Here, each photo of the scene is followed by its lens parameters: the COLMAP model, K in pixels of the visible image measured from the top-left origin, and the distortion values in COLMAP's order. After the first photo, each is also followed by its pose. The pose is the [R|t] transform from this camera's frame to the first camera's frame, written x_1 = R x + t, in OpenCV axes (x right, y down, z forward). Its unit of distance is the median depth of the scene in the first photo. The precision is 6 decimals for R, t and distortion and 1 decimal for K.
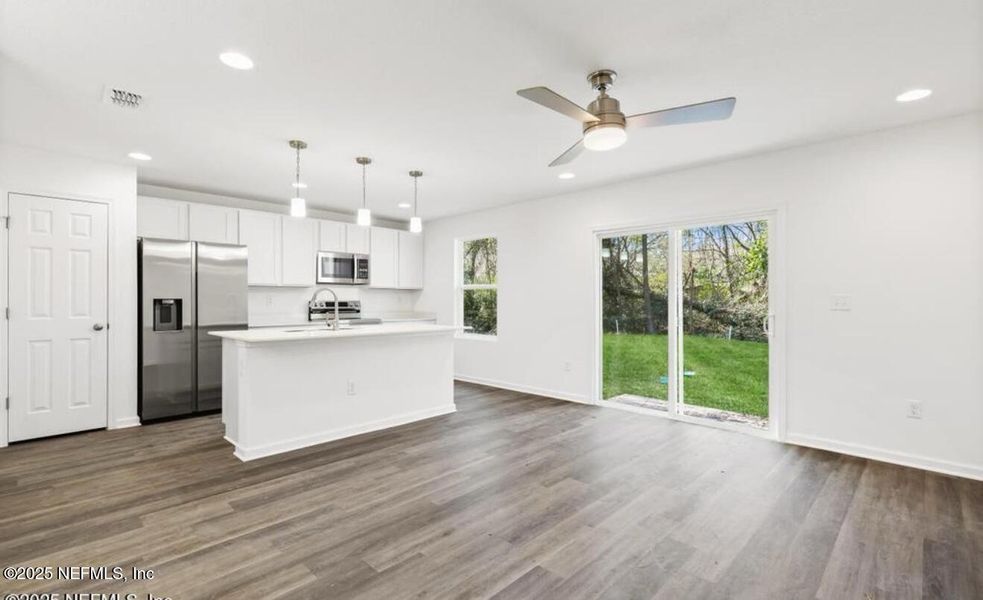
lens RADIAL K [[446.9, 0, 491.5], [0, 446.9, 300.0], [0, 0, 1]] dist [0.002882, -0.000186]
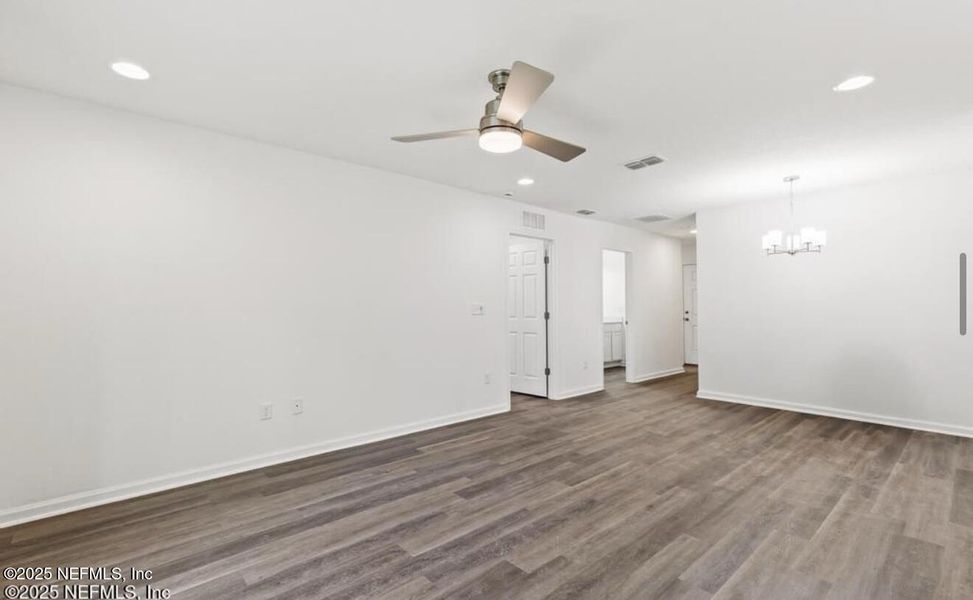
lens RADIAL K [[438.8, 0, 486.5], [0, 438.8, 300.0], [0, 0, 1]] dist [0.000251, 0.000020]
pose [[-0.997439, 0.004107, 0.071409, 0.170685], [0.003123, 0.999899, -0.013878, -0.004207], [-0.071459, -0.013619, -0.997351, 1.520436]]
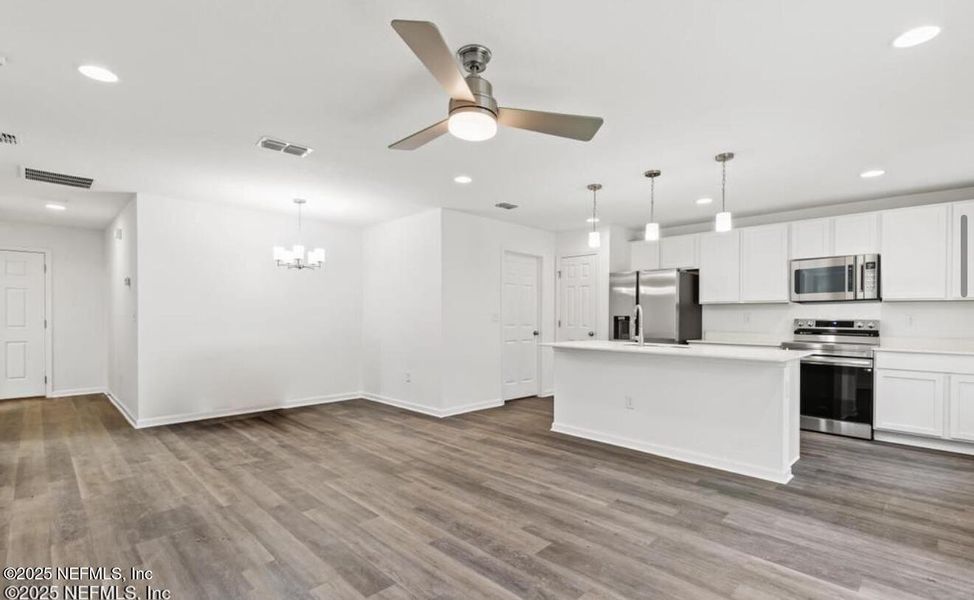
lens RADIAL K [[452.3, 0, 490.2], [0, 452.3, 324.8], [0, 0, 1]] dist [-0.000201, -0.000041]
pose [[-0.008774, 0.019460, -0.999772, 0.873608], [-0.006606, 0.999788, 0.019518, 0.000005], [0.999940, 0.006776, -0.008643, 0.816992]]
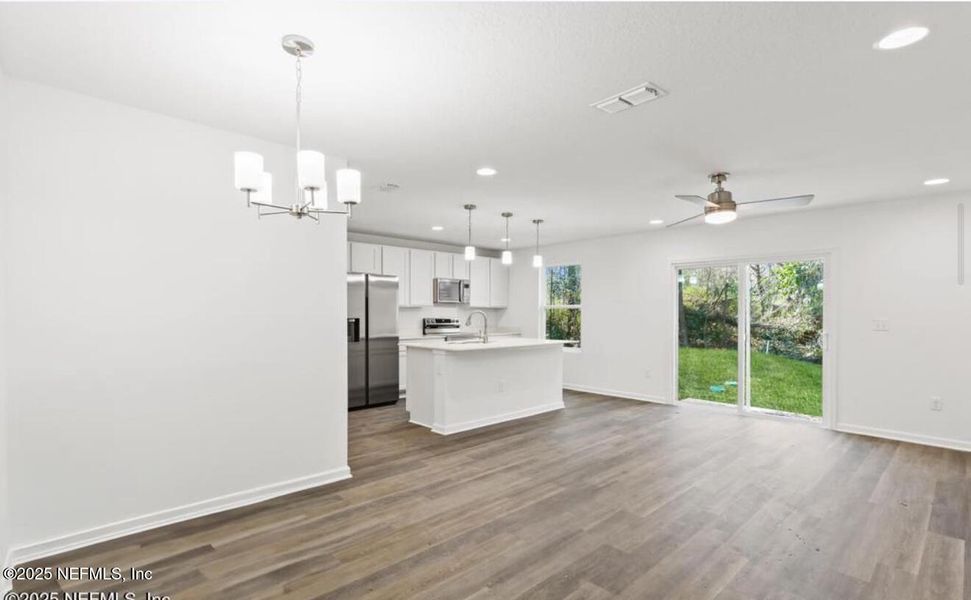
lens RADIAL K [[459.4, 0, 481.3], [0, 459.4, 312.2], [0, 0, 1]] dist [-0.002436, -0.000142]
pose [[0.998984, 0.002474, -0.044989, -0.372171], [-0.002406, 0.999996, 0.001550, -0.031950], [0.044992, -0.001440, 0.998986, -0.449343]]
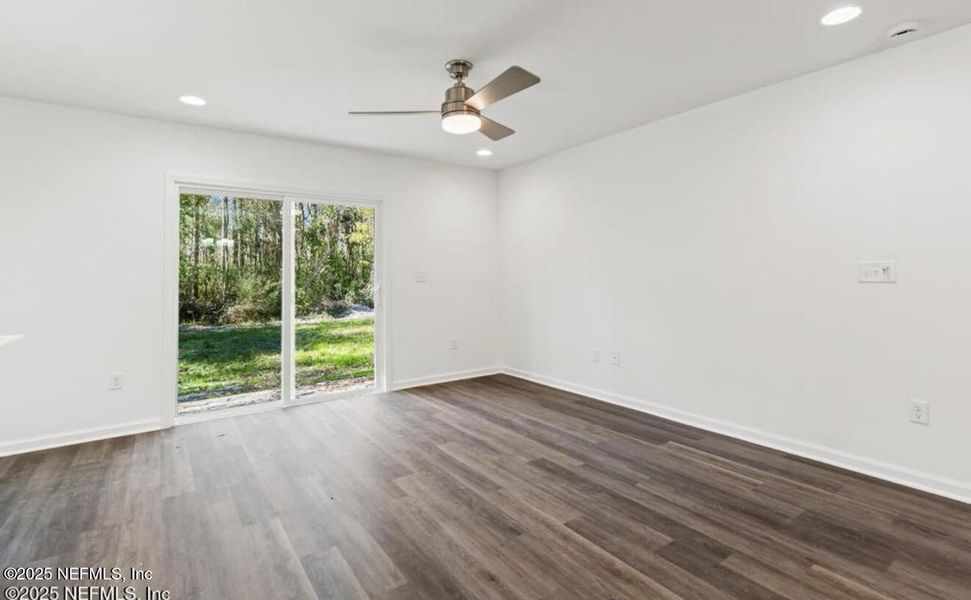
lens RADIAL K [[455.8, 0, 485.6], [0, 455.8, 251.9], [0, 0, 1]] dist [0.001186, 0.000081]
pose [[0.179580, 0.044568, 0.982733, -0.621069], [0.011462, 0.998811, -0.047392, 0.000730], [-0.983677, 0.019775, 0.178856, 0.596711]]
